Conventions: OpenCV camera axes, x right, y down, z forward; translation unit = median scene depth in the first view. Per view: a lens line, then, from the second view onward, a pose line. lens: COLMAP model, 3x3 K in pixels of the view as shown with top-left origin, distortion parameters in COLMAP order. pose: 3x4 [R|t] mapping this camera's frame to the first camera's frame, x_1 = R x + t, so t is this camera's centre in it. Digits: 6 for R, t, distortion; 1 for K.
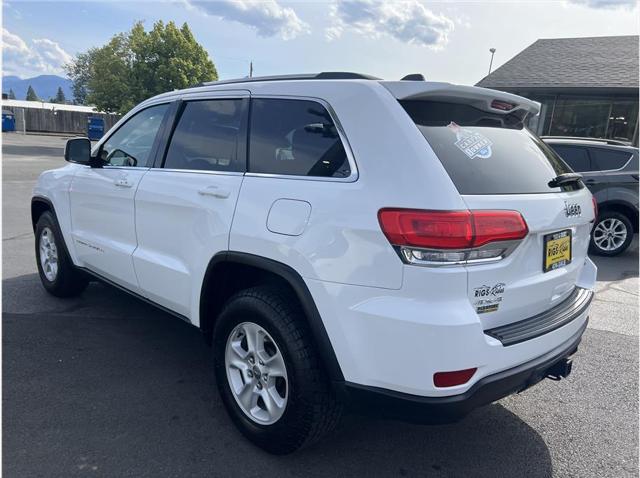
lens RADIAL K [[481.6, 0, 321.2], [0, 481.6, 236.1], [0, 0, 1]] dist [0.054118, -0.055308]
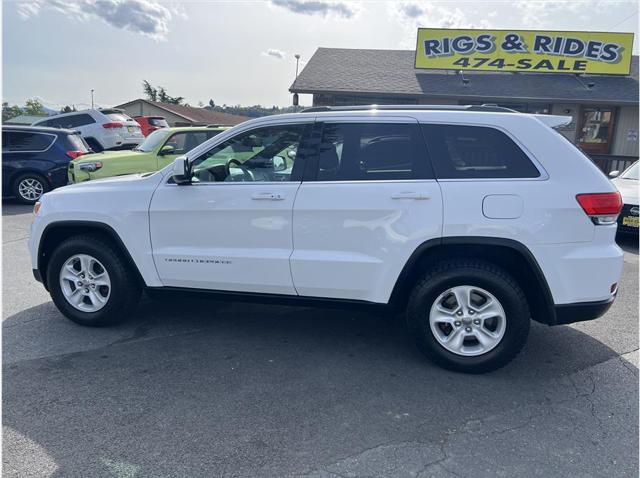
lens RADIAL K [[481.6, 0, 321.0], [0, 481.6, 234.4], [0, 0, 1]] dist [0.054118, -0.055308]
pose [[0.866597, -0.124865, 0.483134, -1.155520], [0.118814, 0.991974, 0.043258, -0.078145], [-0.484658, 0.019916, 0.874477, -0.031573]]
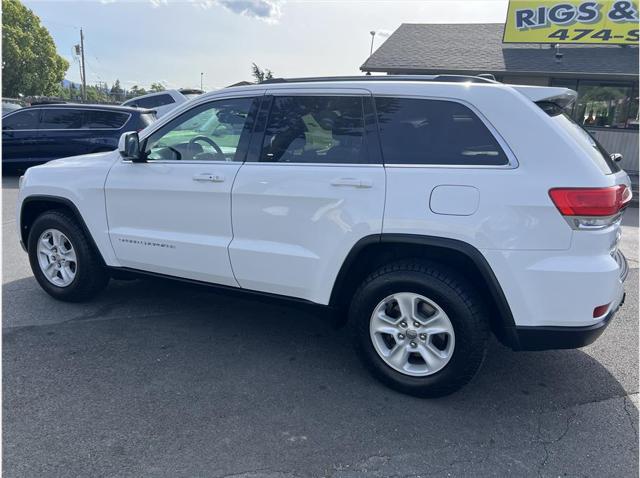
lens RADIAL K [[481.6, 0, 320.8], [0, 481.6, 236.9], [0, 0, 1]] dist [0.054118, -0.055308]
pose [[0.951329, -0.089063, 0.295026, -0.673242], [0.073838, 0.995318, 0.062372, -0.043896], [-0.299200, -0.037552, 0.953451, -0.050927]]
